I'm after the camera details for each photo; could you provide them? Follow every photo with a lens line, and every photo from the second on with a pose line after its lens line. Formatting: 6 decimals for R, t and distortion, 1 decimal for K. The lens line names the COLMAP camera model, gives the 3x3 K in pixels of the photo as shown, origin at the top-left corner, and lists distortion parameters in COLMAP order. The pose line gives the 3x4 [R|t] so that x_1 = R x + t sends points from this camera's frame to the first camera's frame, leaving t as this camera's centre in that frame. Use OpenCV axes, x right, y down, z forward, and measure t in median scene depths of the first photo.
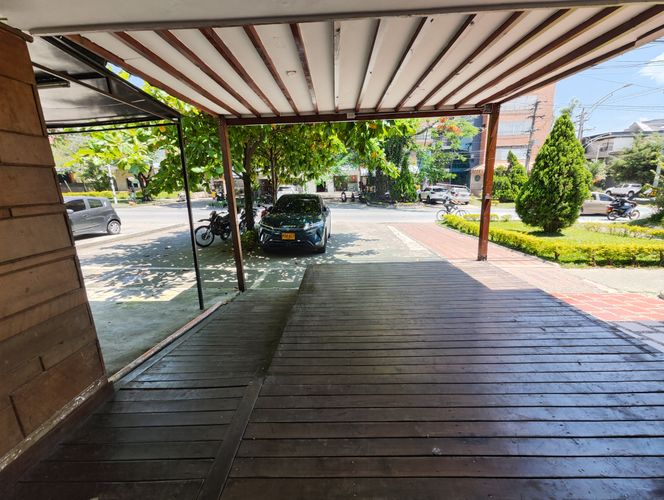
lens RADIAL K [[276.2, 0, 330.7], [0, 276.2, 250.1], [0, 0, 1]] dist [-0.003906, 0.005464]
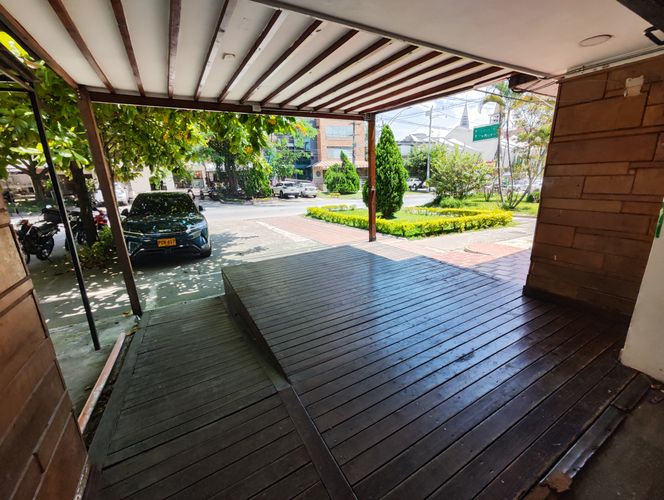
lens RADIAL K [[276.2, 0, 330.7], [0, 276.2, 250.1], [0, 0, 1]] dist [-0.003906, 0.005464]
pose [[0.857146, -0.133699, 0.497419, -0.110177], [0.126432, 0.990792, 0.048446, -0.002728], [-0.499316, 0.021364, 0.866157, 0.016529]]
